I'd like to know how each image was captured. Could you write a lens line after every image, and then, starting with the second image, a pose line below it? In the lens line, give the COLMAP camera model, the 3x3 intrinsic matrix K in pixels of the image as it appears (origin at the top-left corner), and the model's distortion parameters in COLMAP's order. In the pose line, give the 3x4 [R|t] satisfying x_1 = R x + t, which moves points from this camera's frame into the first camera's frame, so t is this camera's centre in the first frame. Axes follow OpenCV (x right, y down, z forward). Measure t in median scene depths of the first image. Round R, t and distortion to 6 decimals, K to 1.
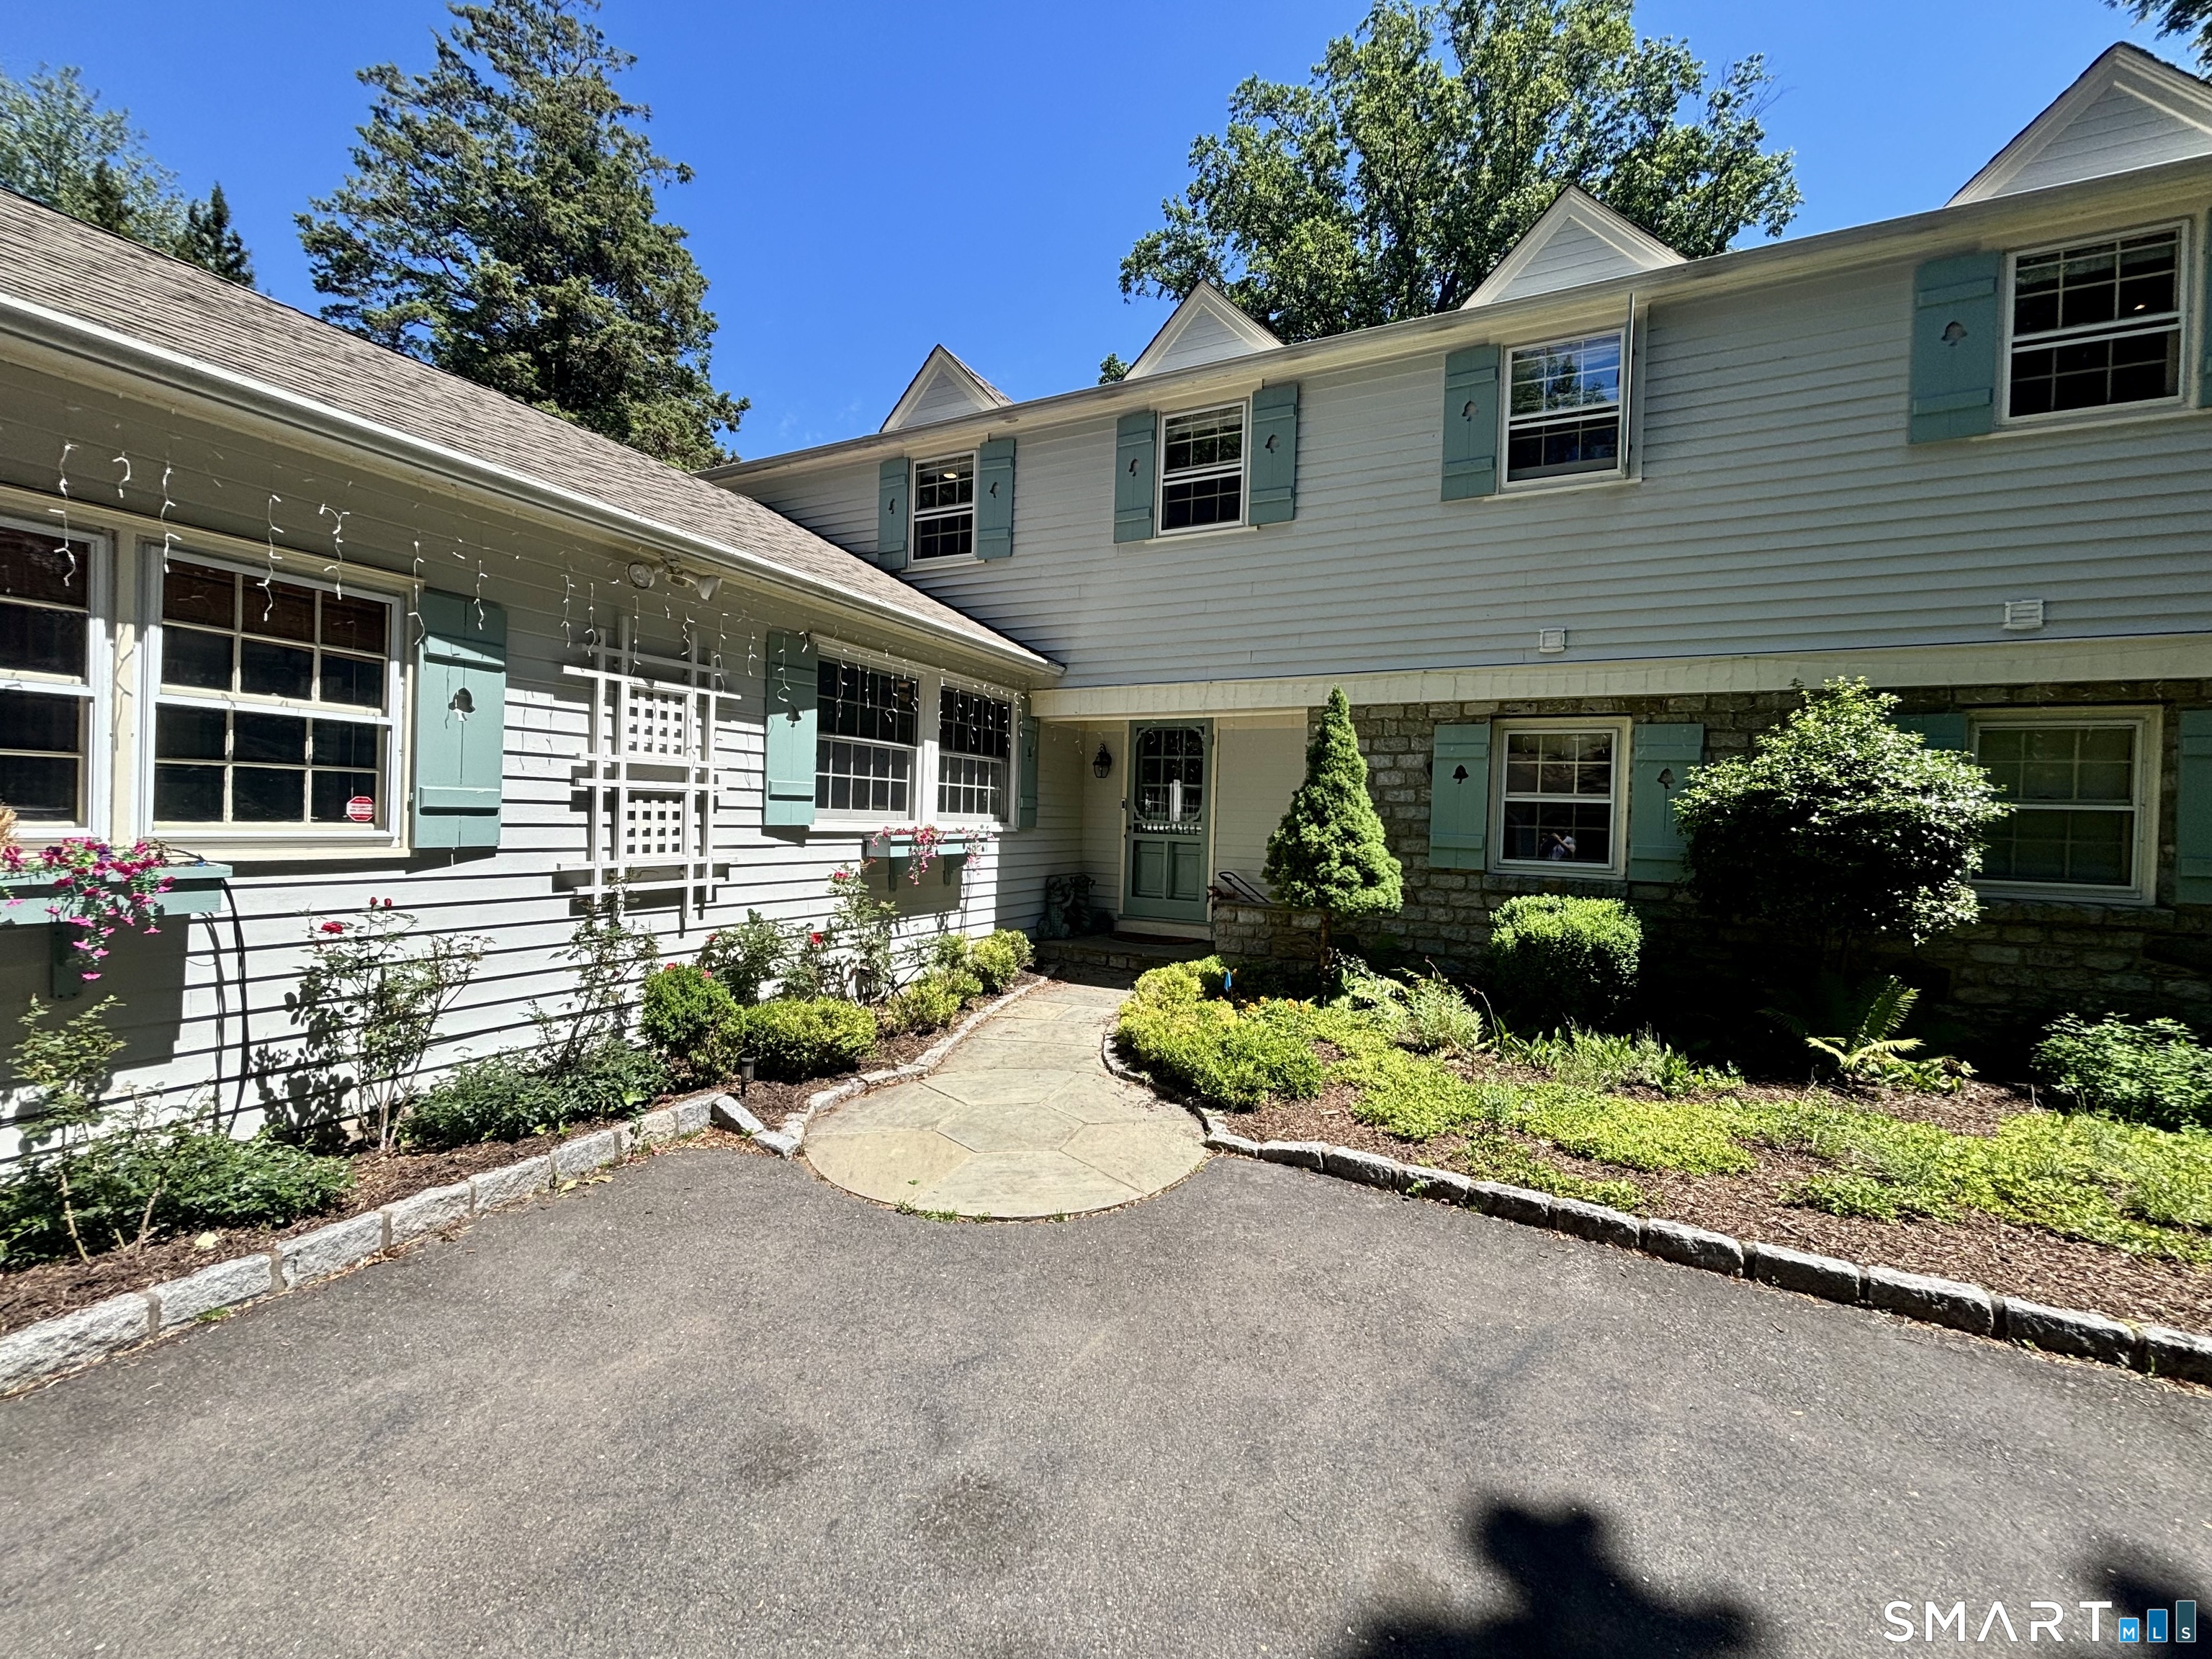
lens RADIAL K [[897.2, 0, 1104.7], [0, 897.2, 827.0], [0, 0, 1]] dist [-0.001047, 0.001275]
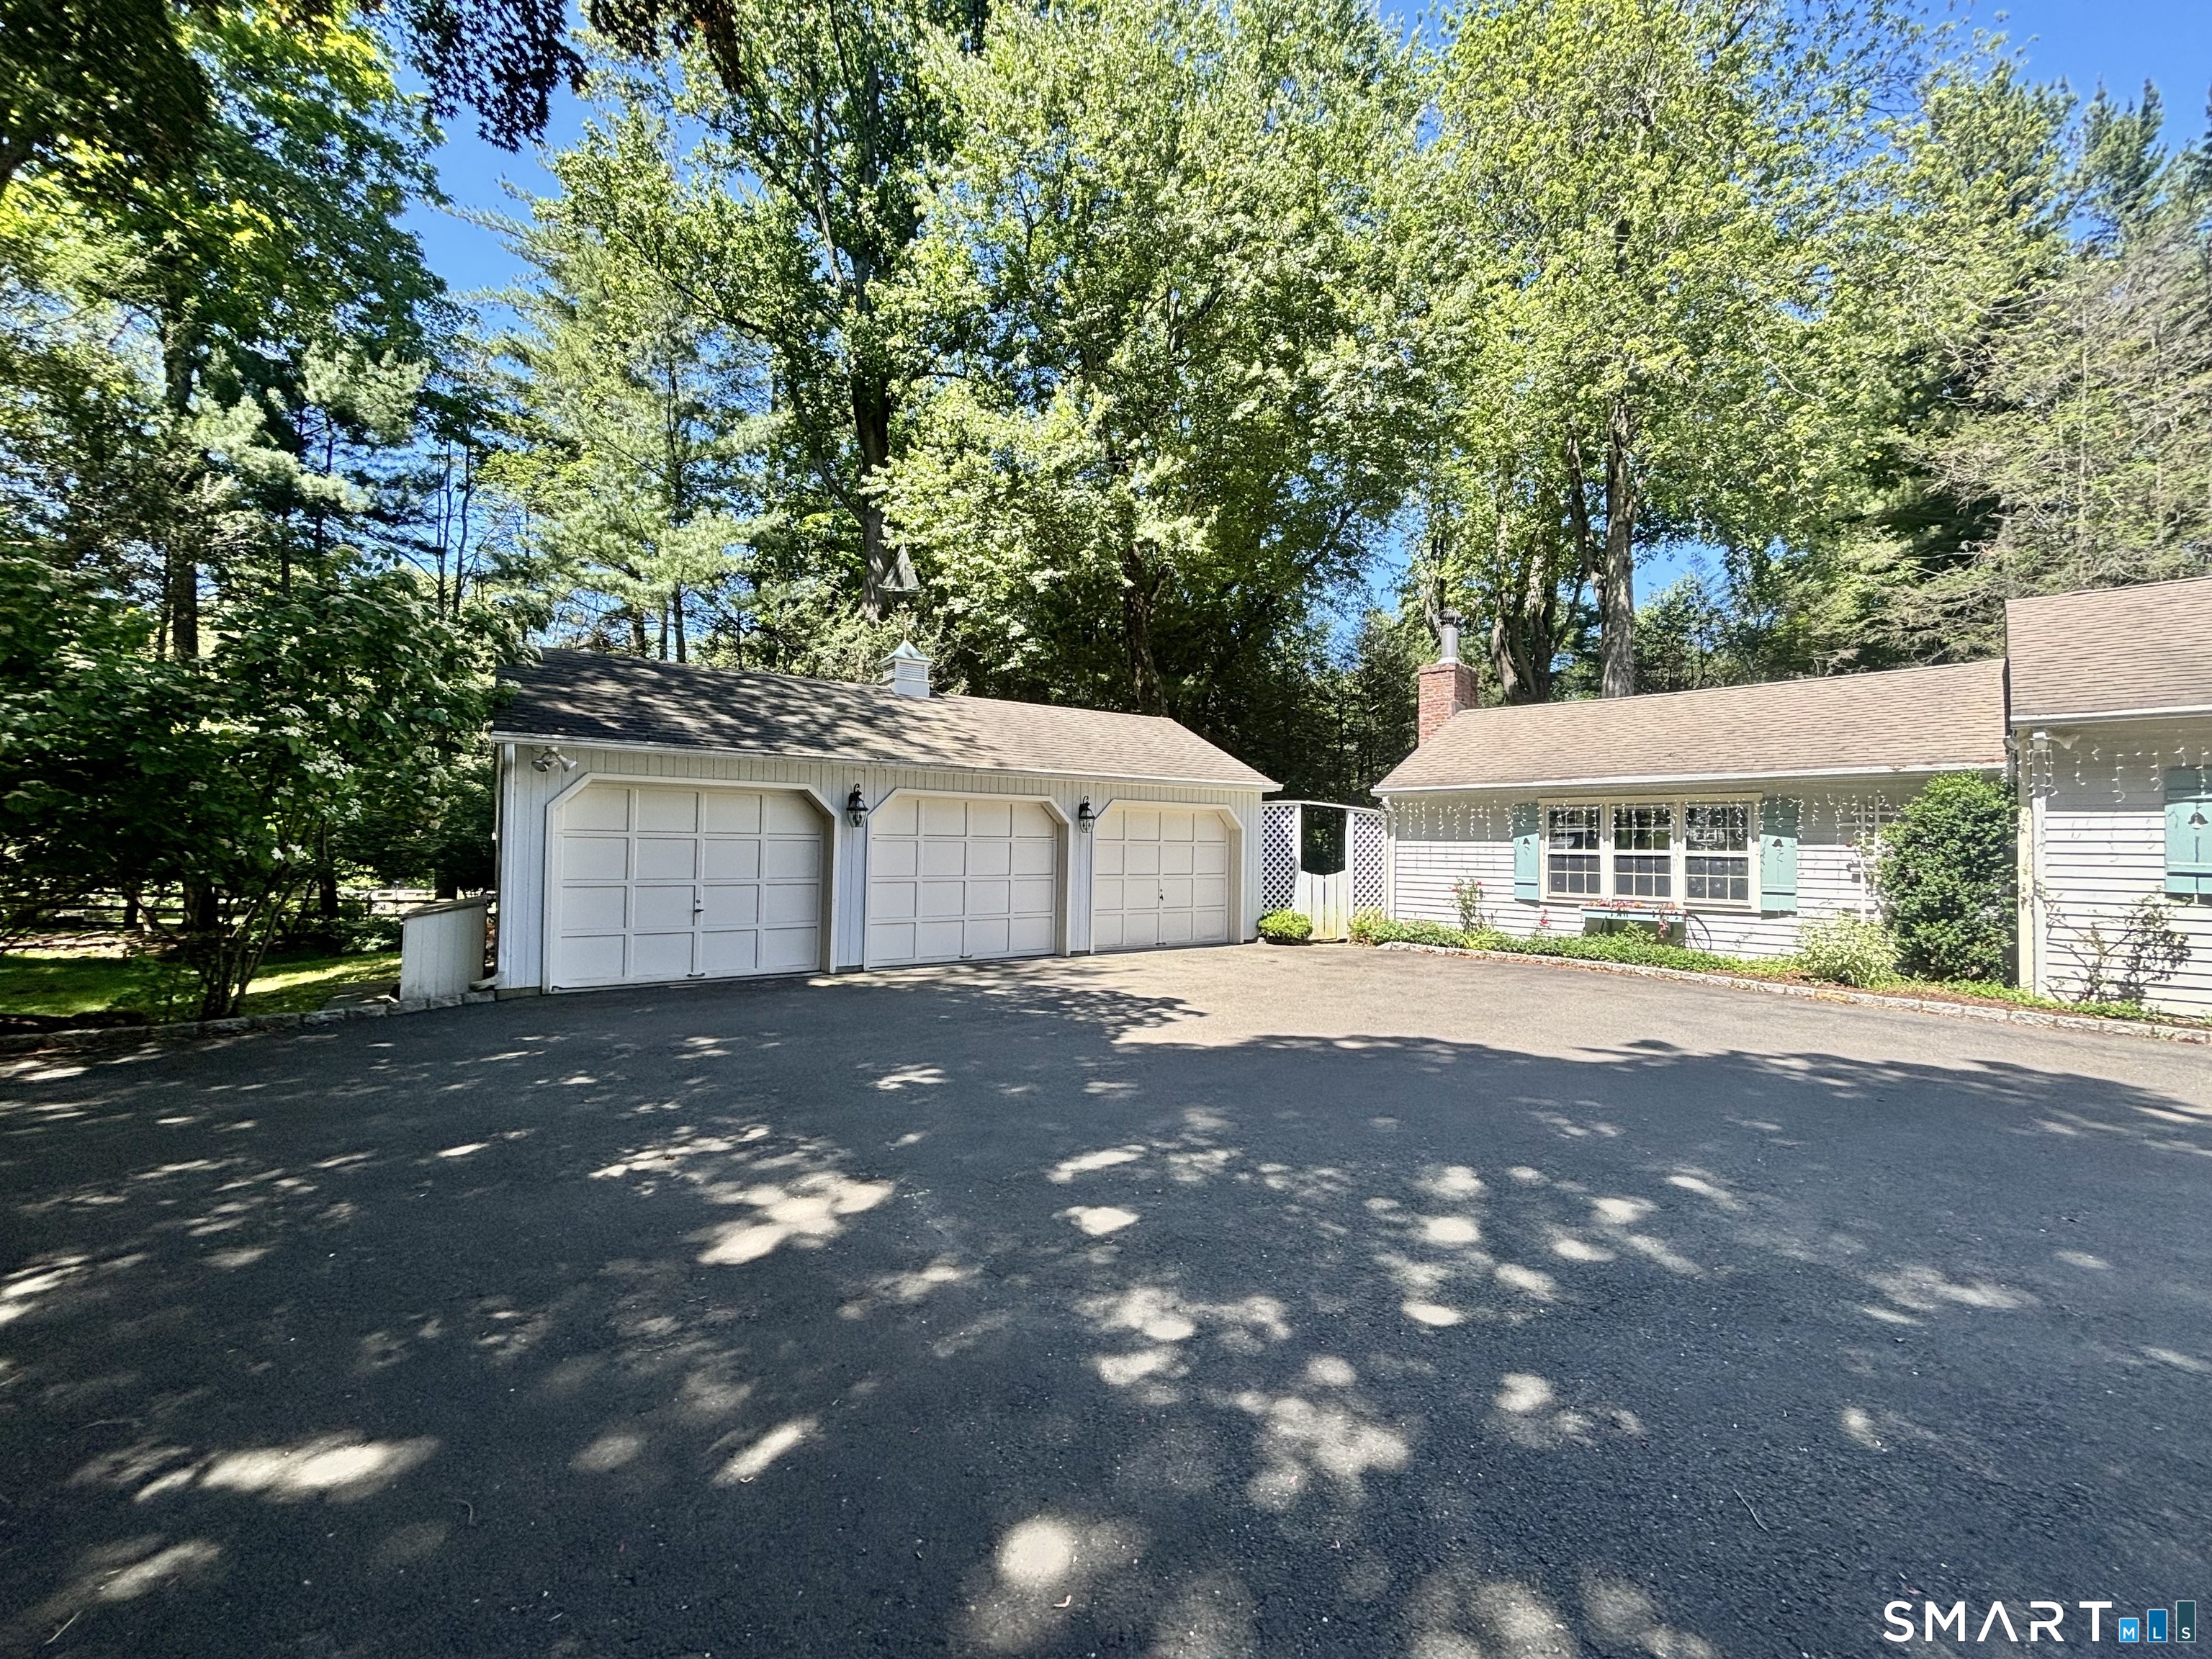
lens RADIAL K [[897.2, 0, 1106.6], [0, 897.2, 828.0], [0, 0, 1]] dist [-0.001047, 0.001275]
pose [[-0.321369, -0.057501, -0.945207, 1.053321], [-0.038573, 0.998121, -0.047606, 0.020848], [0.946168, 0.021161, -0.322983, -0.068579]]
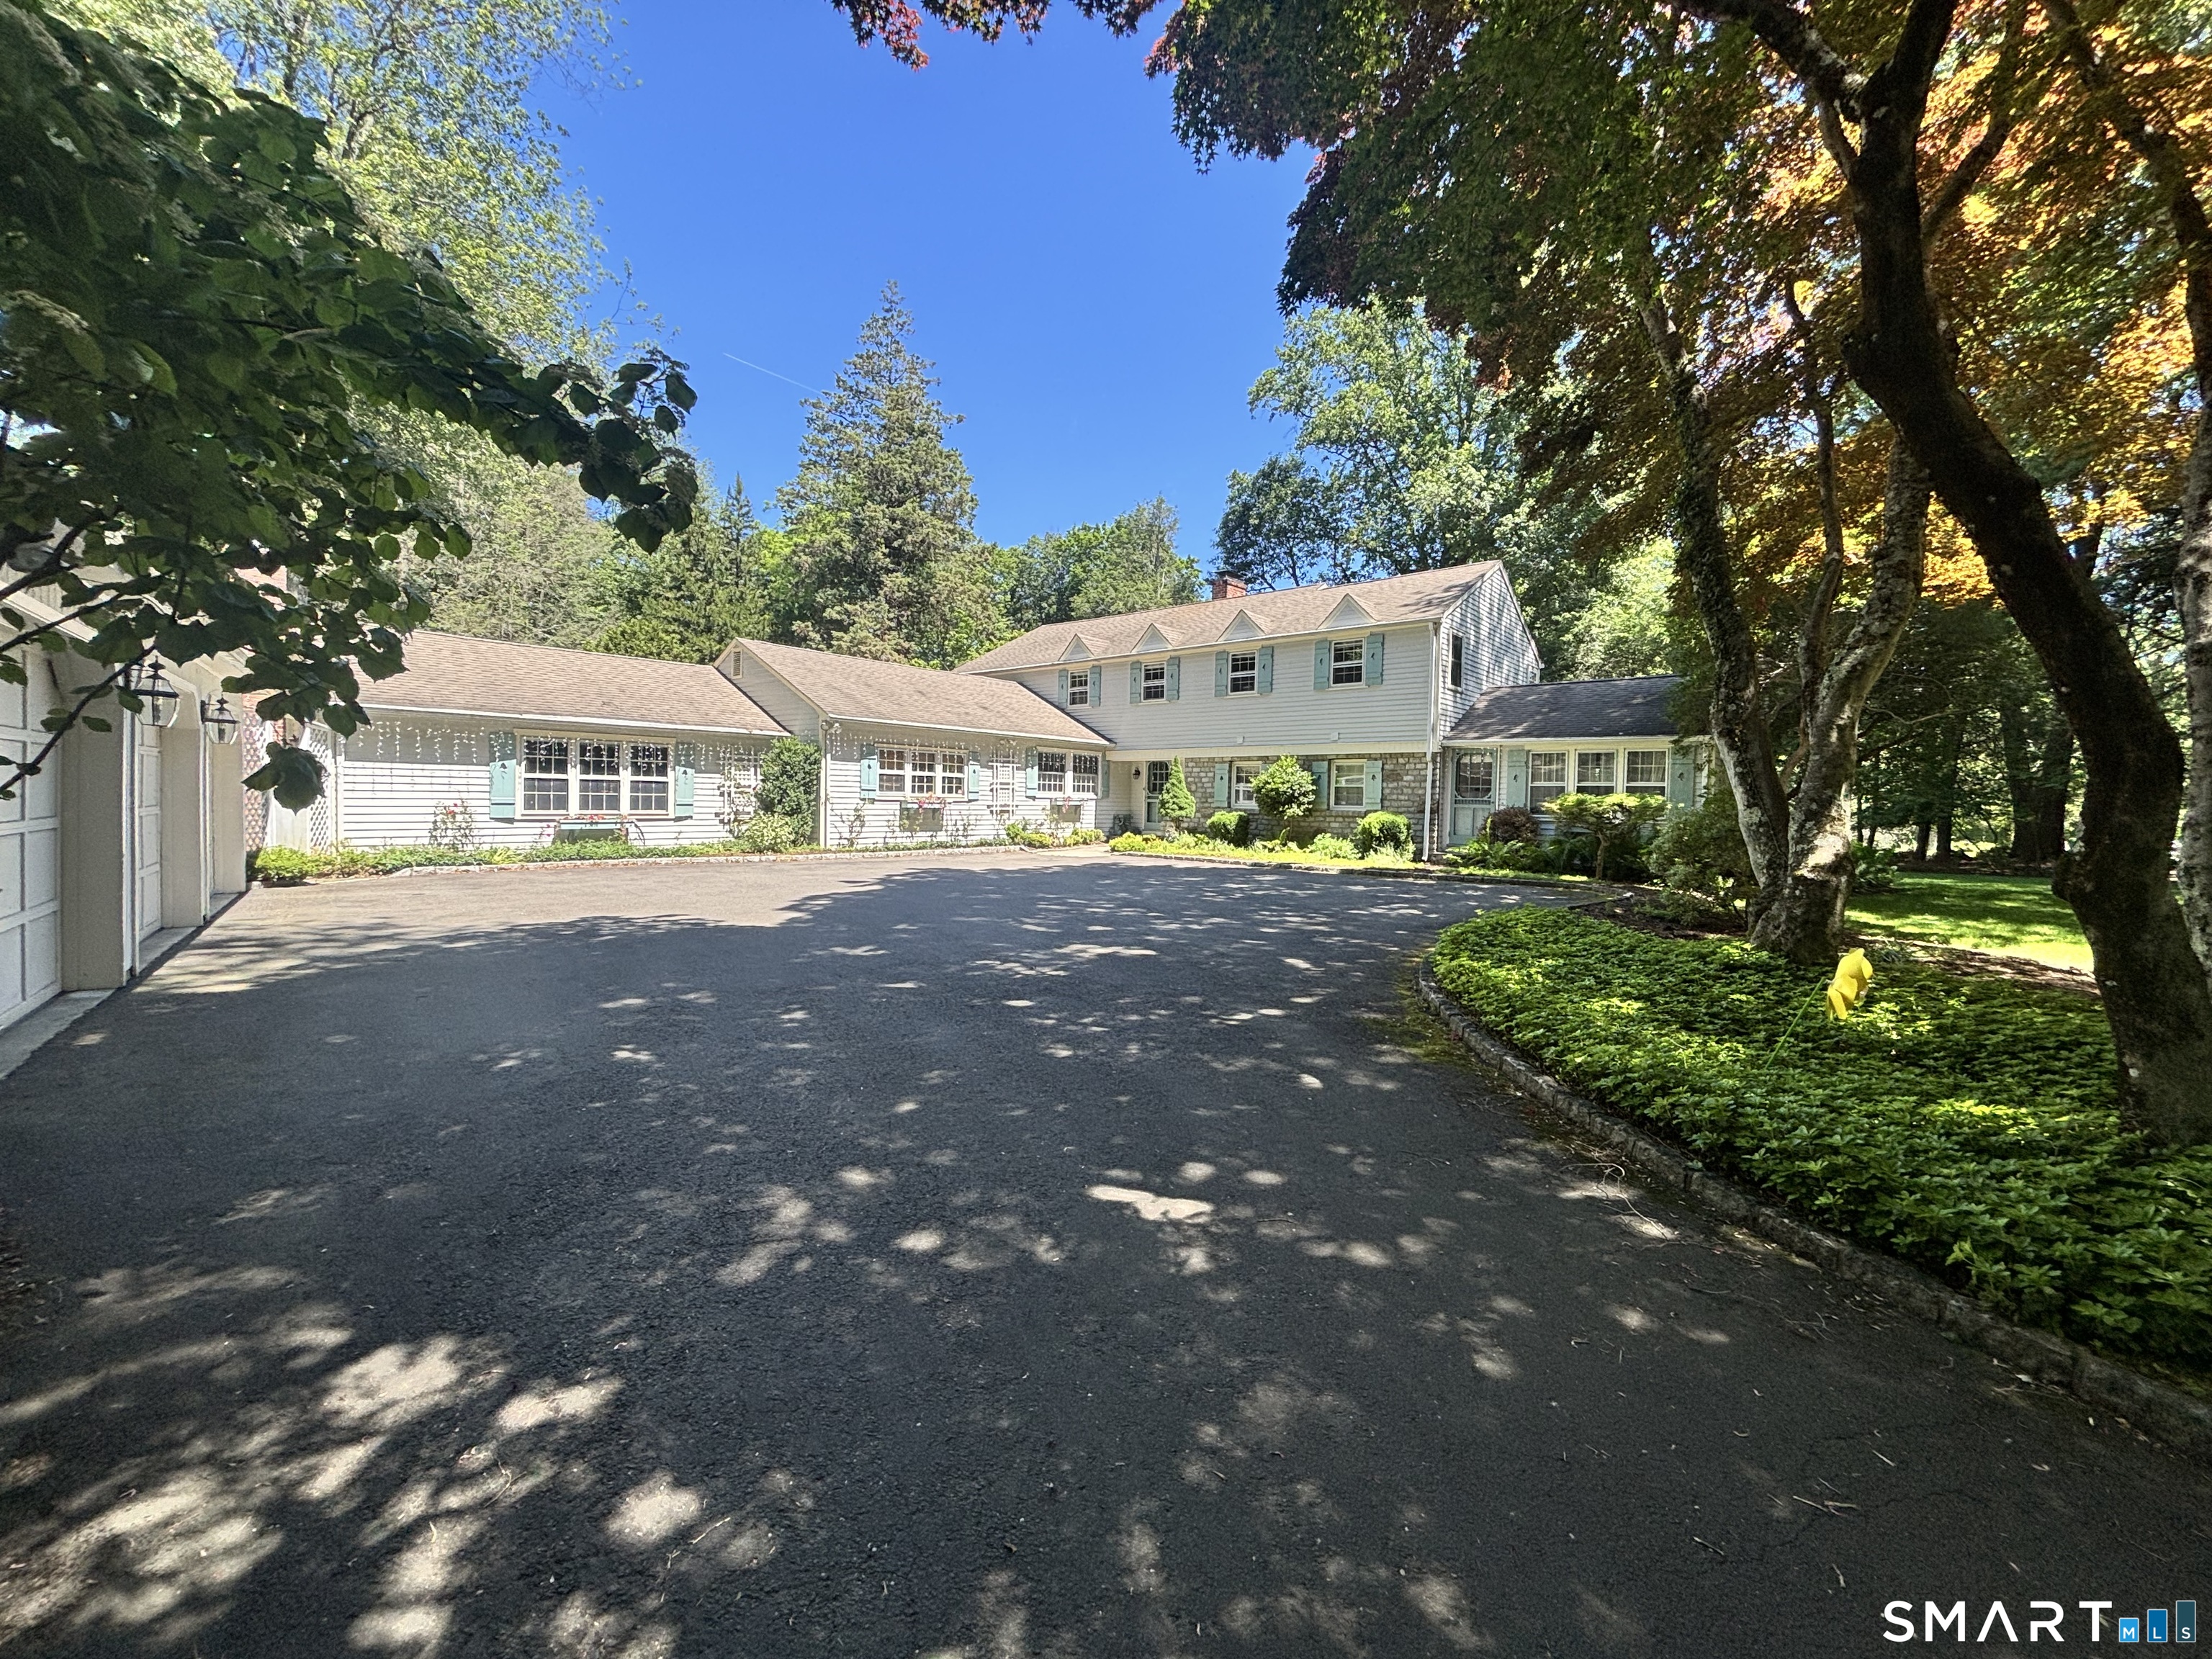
lens RADIAL K [[895.8, 0, 1111.8], [0, 895.8, 826.8], [0, 0, 1]] dist [-0.000055, 0.000003]
pose [[0.972982, -0.008048, -0.230740, 0.769935], [0.011223, 0.999860, 0.012450, 0.077431], [0.230607, -0.014704, 0.972936, -2.359713]]
